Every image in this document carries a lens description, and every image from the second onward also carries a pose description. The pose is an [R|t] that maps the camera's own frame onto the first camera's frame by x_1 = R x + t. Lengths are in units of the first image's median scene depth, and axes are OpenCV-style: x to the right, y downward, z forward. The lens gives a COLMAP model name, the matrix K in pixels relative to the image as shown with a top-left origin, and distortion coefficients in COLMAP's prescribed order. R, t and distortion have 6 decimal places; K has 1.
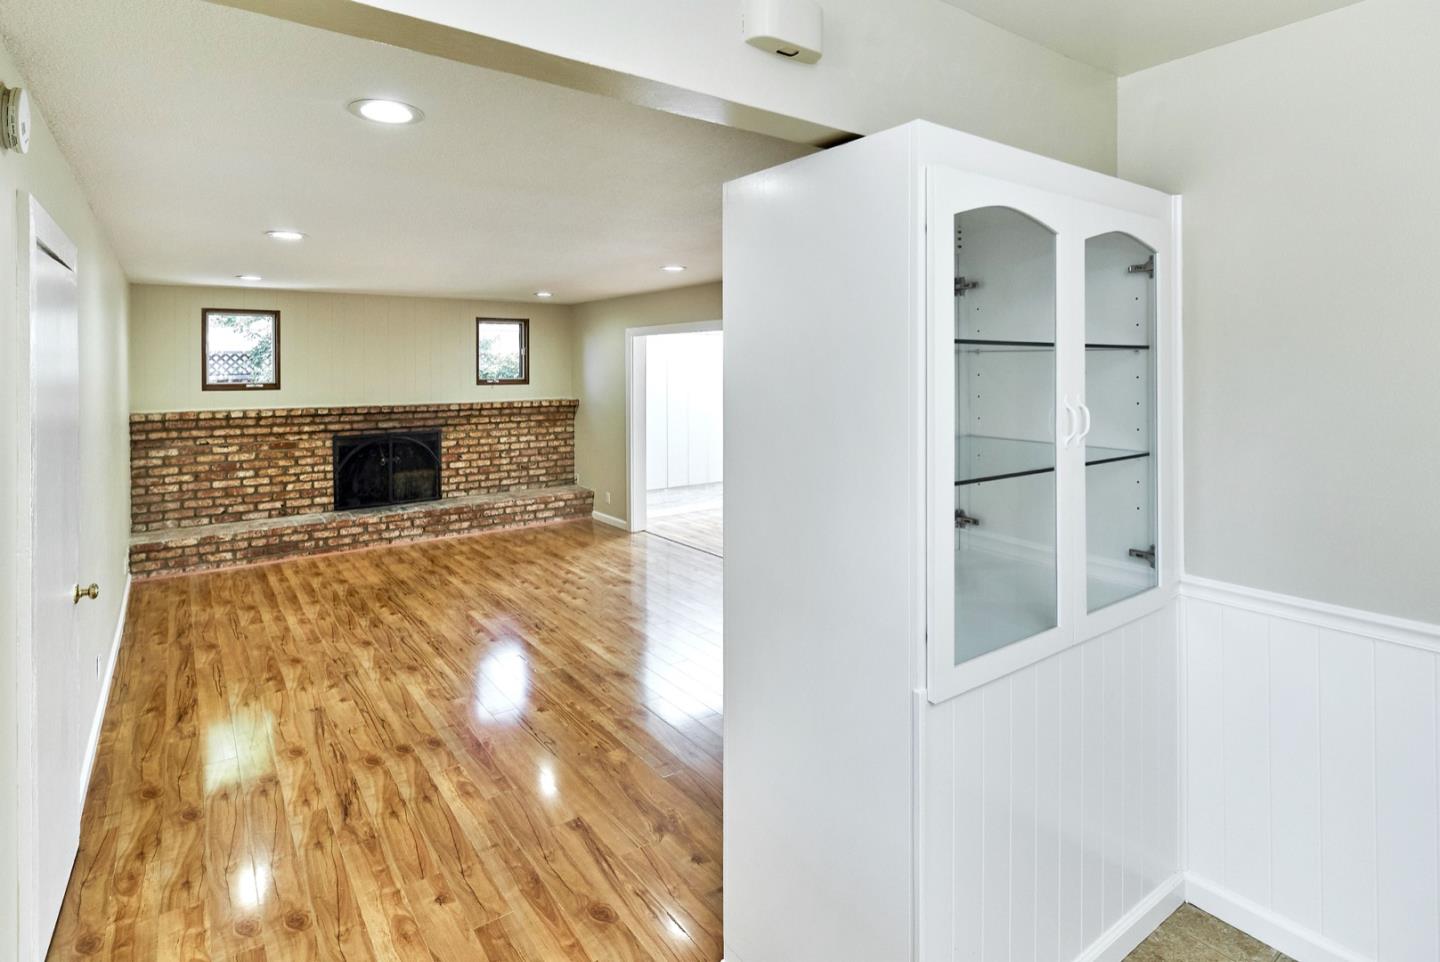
lens RADIAL K [[727.4, 0, 740.8], [0, 727.4, 365.7], [0, 0, 1]] dist [0.000016, -0.000670]
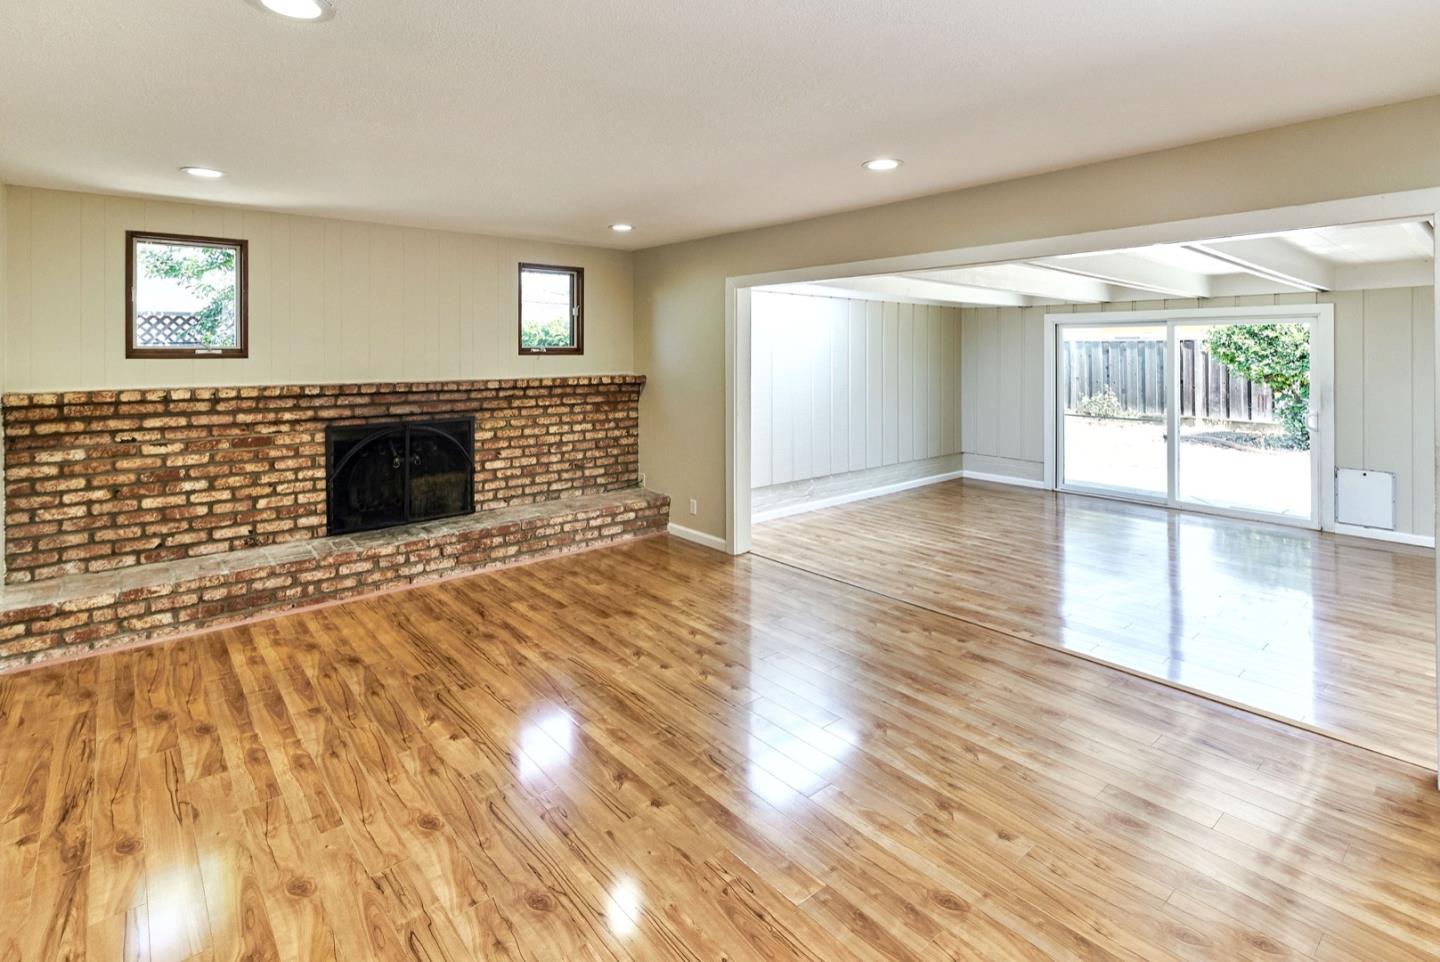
lens RADIAL K [[686.8, 0, 703.8], [0, 686.8, 346.5], [0, 0, 1]] dist [-0.000722, -0.000980]
pose [[0.999036, 0.002102, 0.043859, -0.233941], [-0.001890, 0.999986, -0.004877, 0.023856], [-0.043869, 0.004789, 0.999026, 0.338775]]
